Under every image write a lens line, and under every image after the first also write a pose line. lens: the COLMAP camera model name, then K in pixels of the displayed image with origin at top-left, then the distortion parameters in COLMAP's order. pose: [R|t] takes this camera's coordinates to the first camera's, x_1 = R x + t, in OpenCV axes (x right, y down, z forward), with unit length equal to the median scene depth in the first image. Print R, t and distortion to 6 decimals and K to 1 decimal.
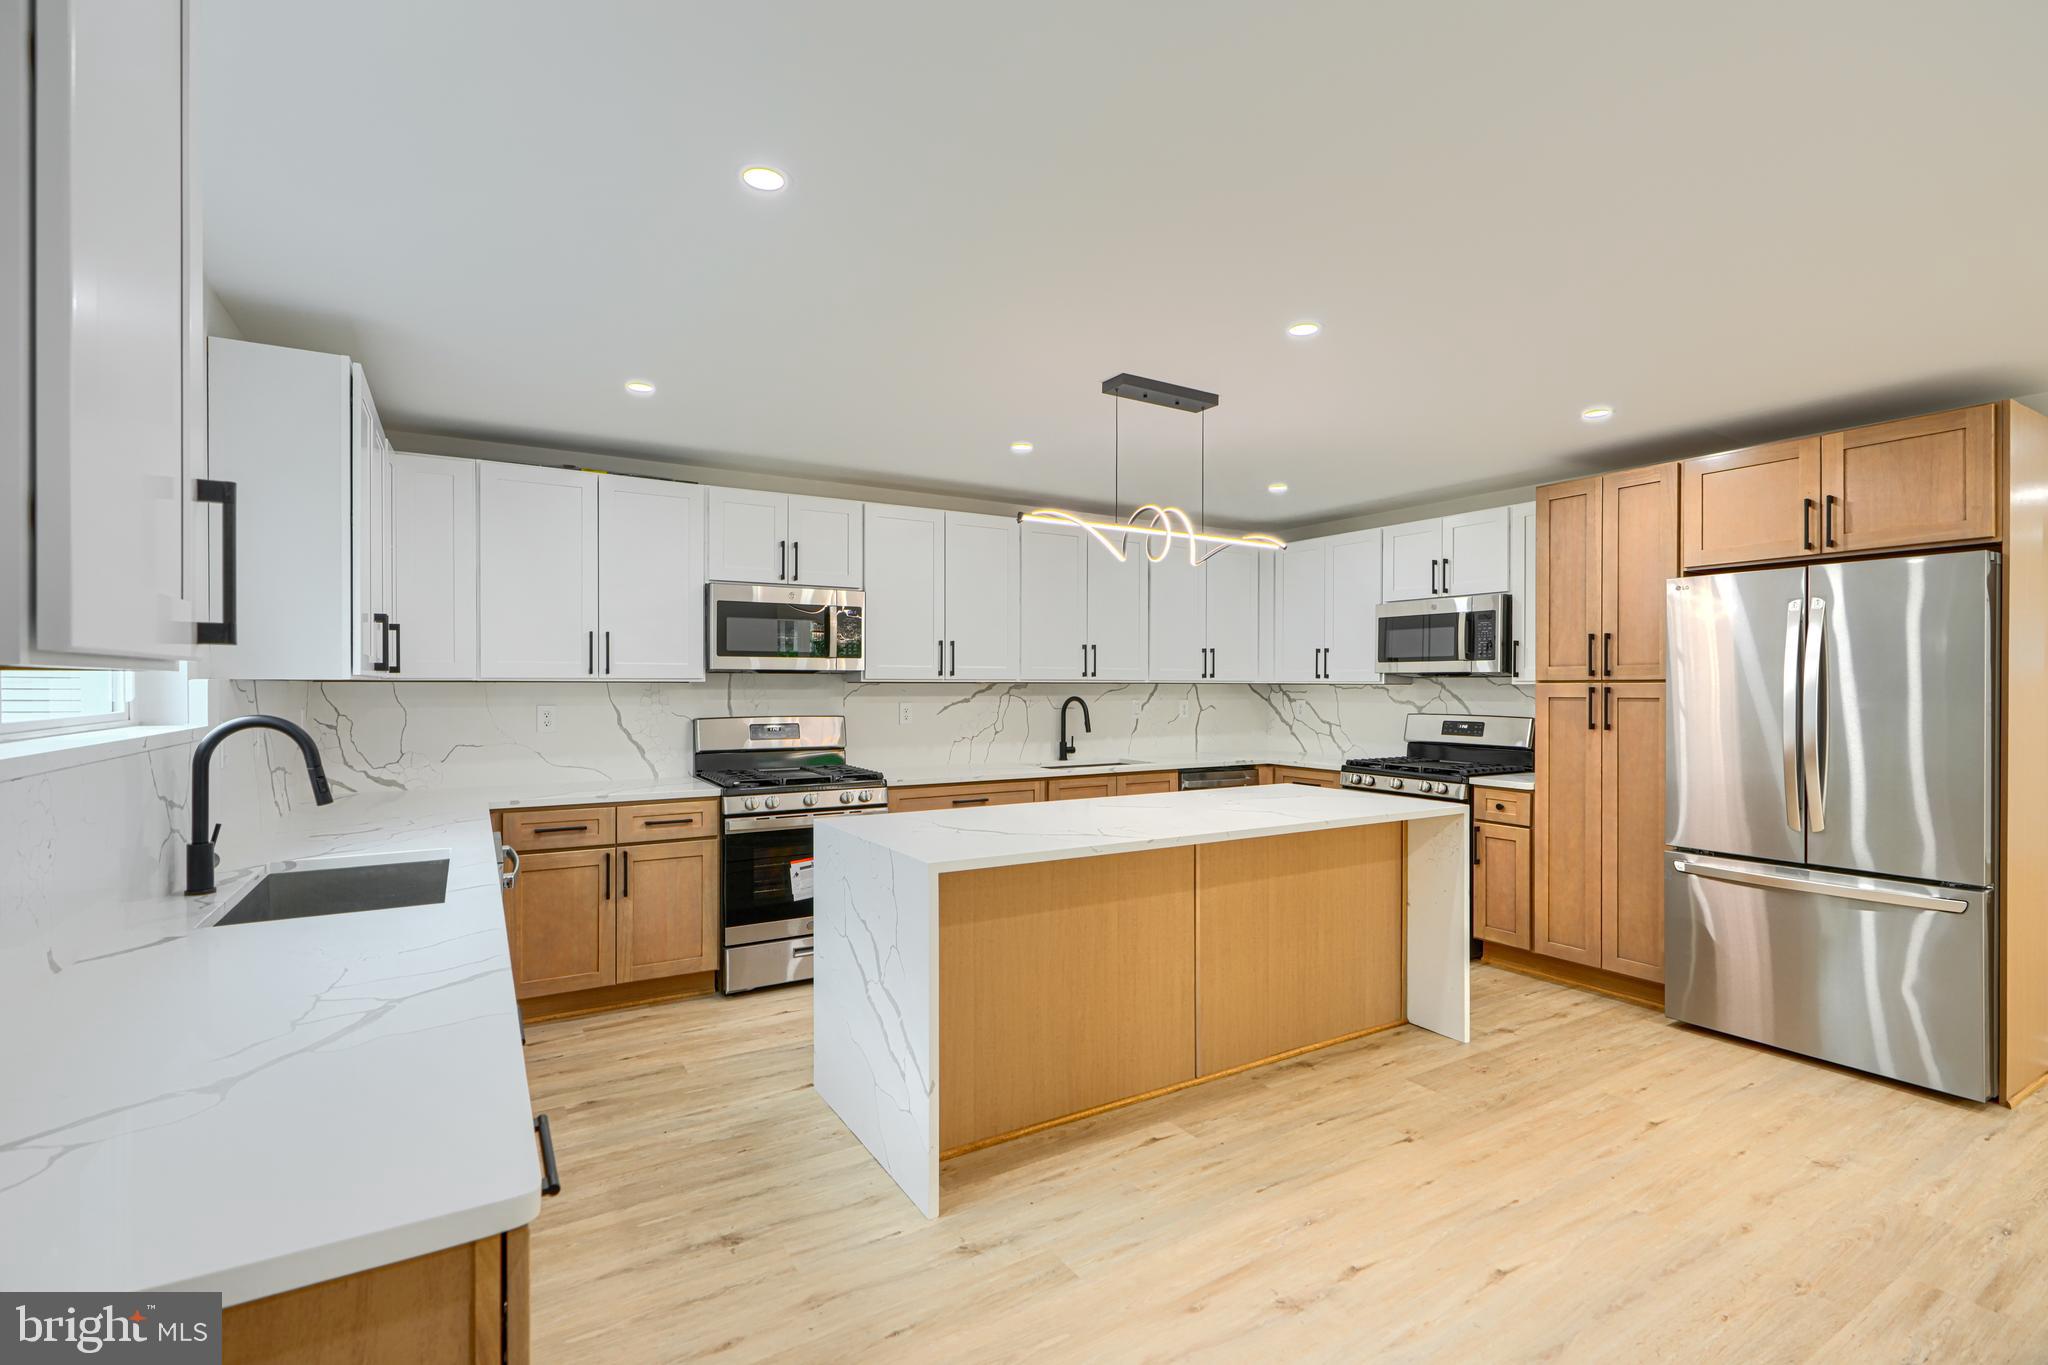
lens RADIAL K [[933.4, 0, 1029.4], [0, 933.4, 689.8], [0, 0, 1]] dist [0.004655, -0.000171]
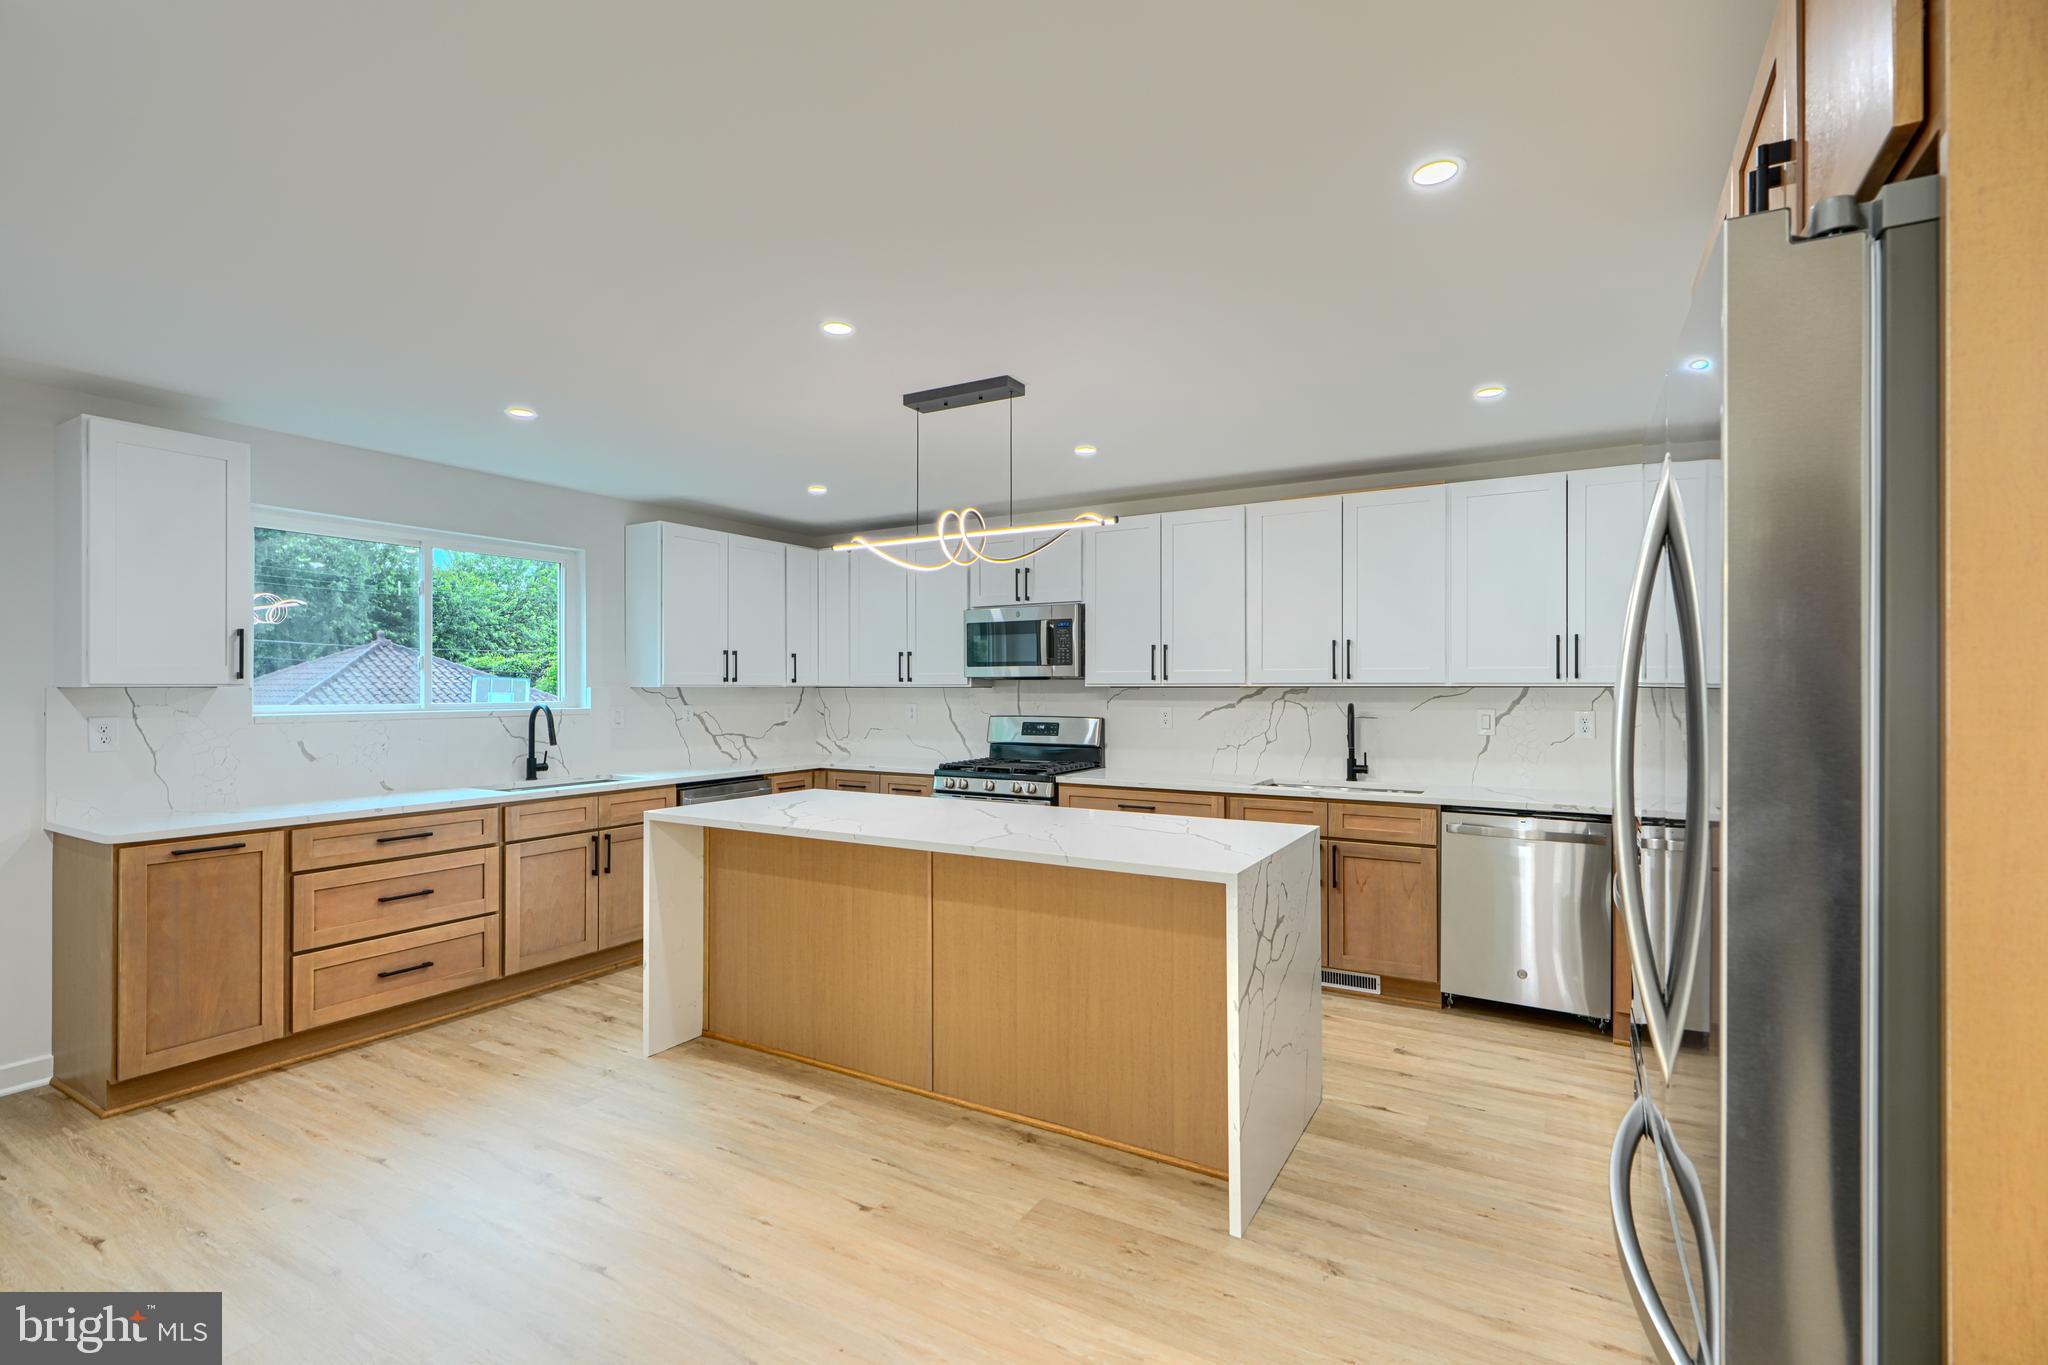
lens RADIAL K [[933.4, 0, 1026.7], [0, 933.4, 685.0], [0, 0, 1]] dist [0.004655, -0.000171]
pose [[0.467486, -0.004265, -0.883990, 1.039901], [-0.004509, 0.999964, -0.007209, -0.003198], [0.883989, 0.007356, 0.467449, 0.597376]]
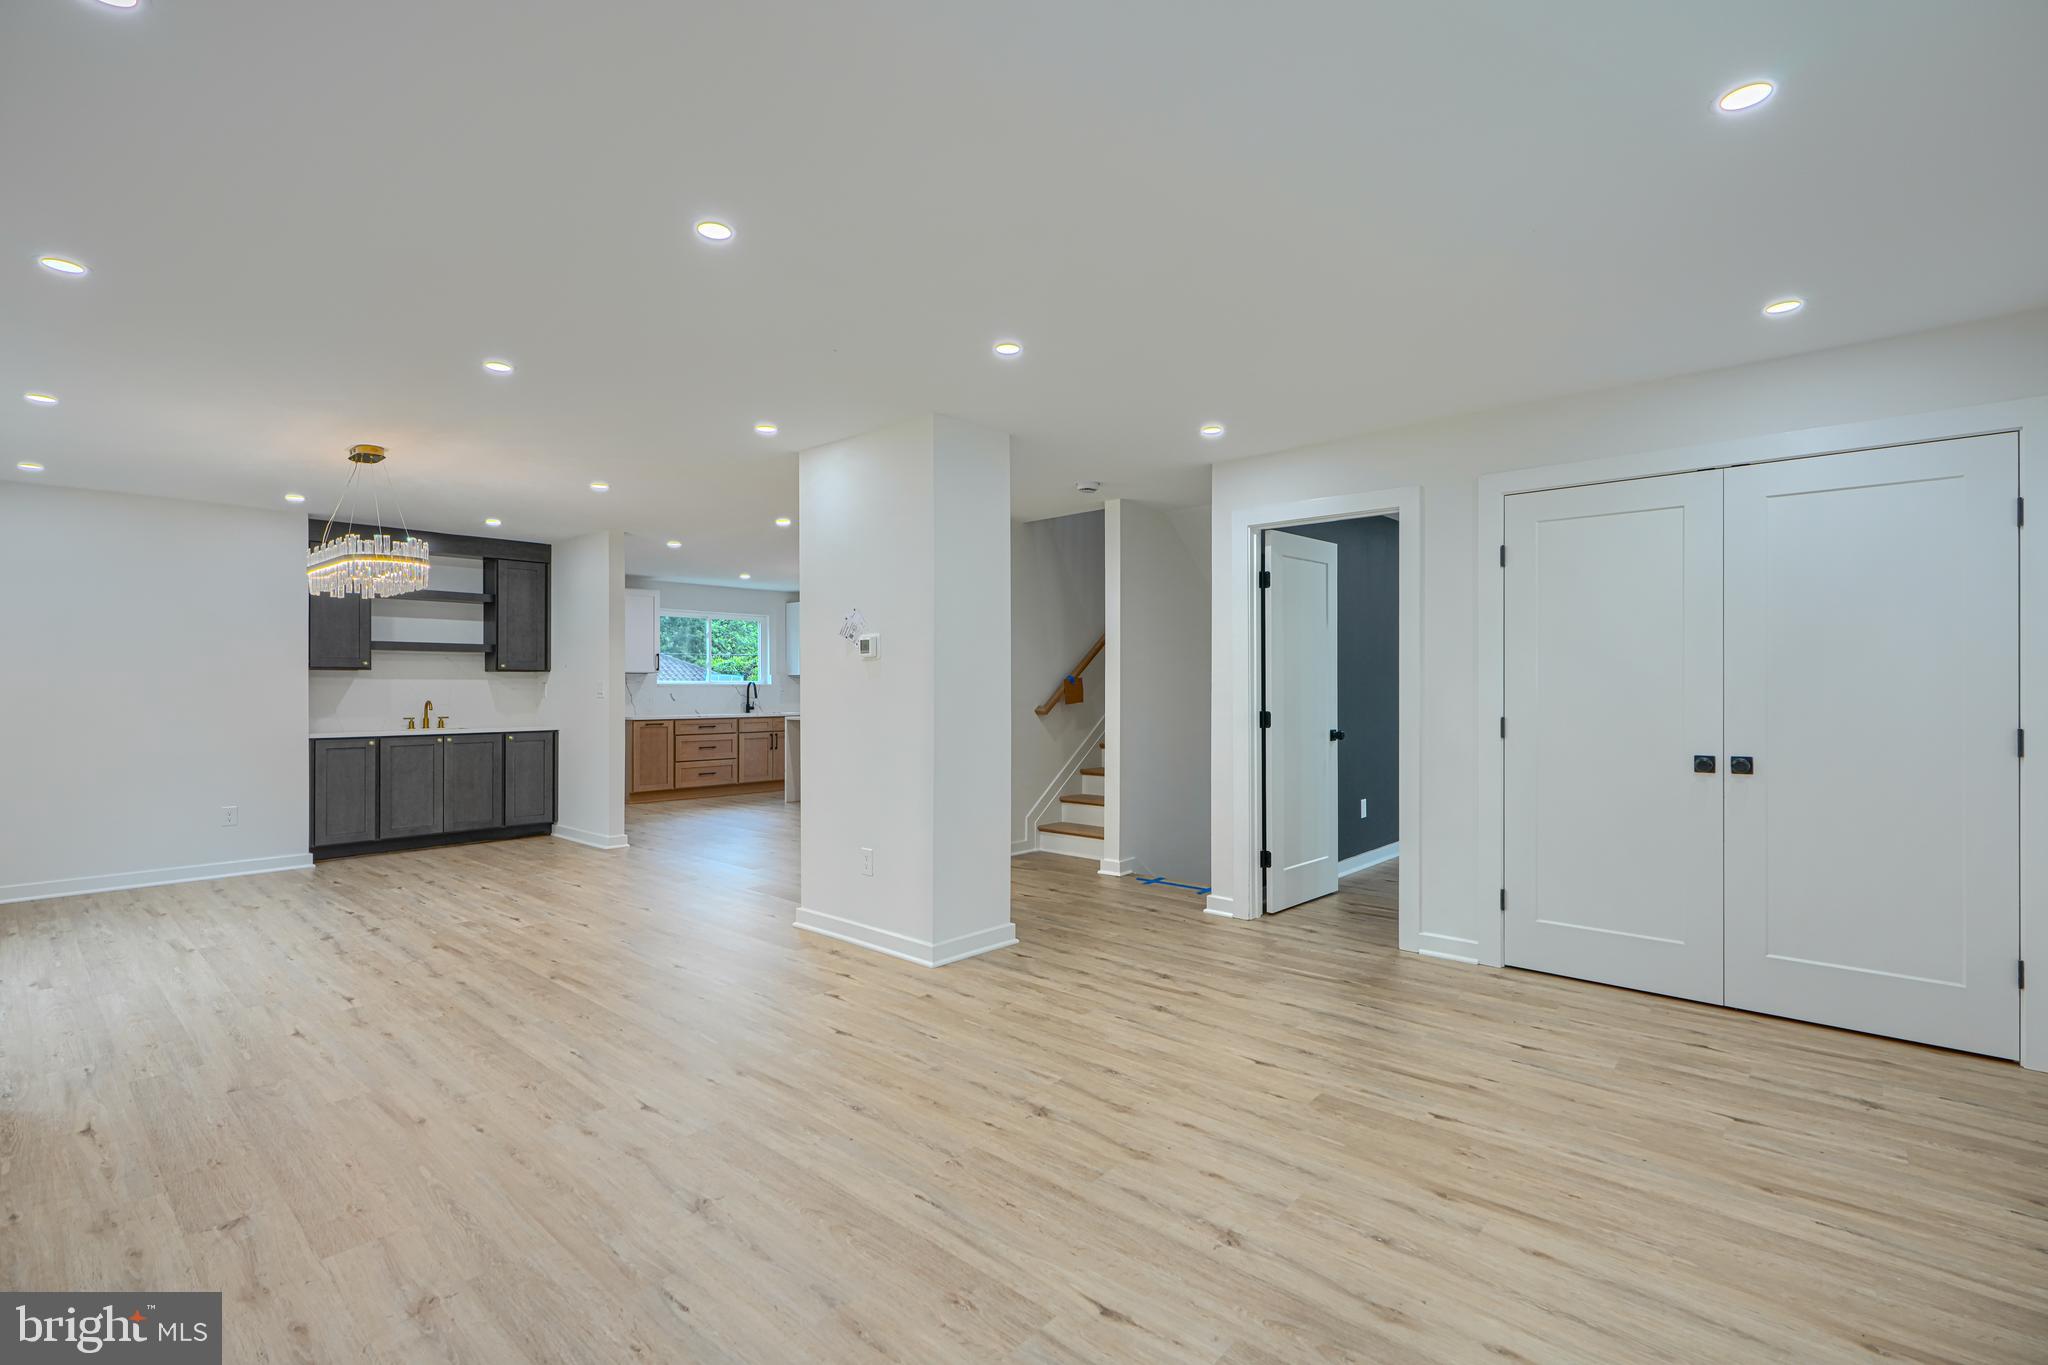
lens RADIAL K [[933.4, 0, 1025.6], [0, 933.4, 691.9], [0, 0, 1]] dist [0.004655, -0.000171]
pose [[0.289874, 0.004078, -0.957056, 2.964012], [-0.005599, 0.999981, 0.002565, 0.041748], [0.957048, 0.004615, 0.289891, 0.579376]]
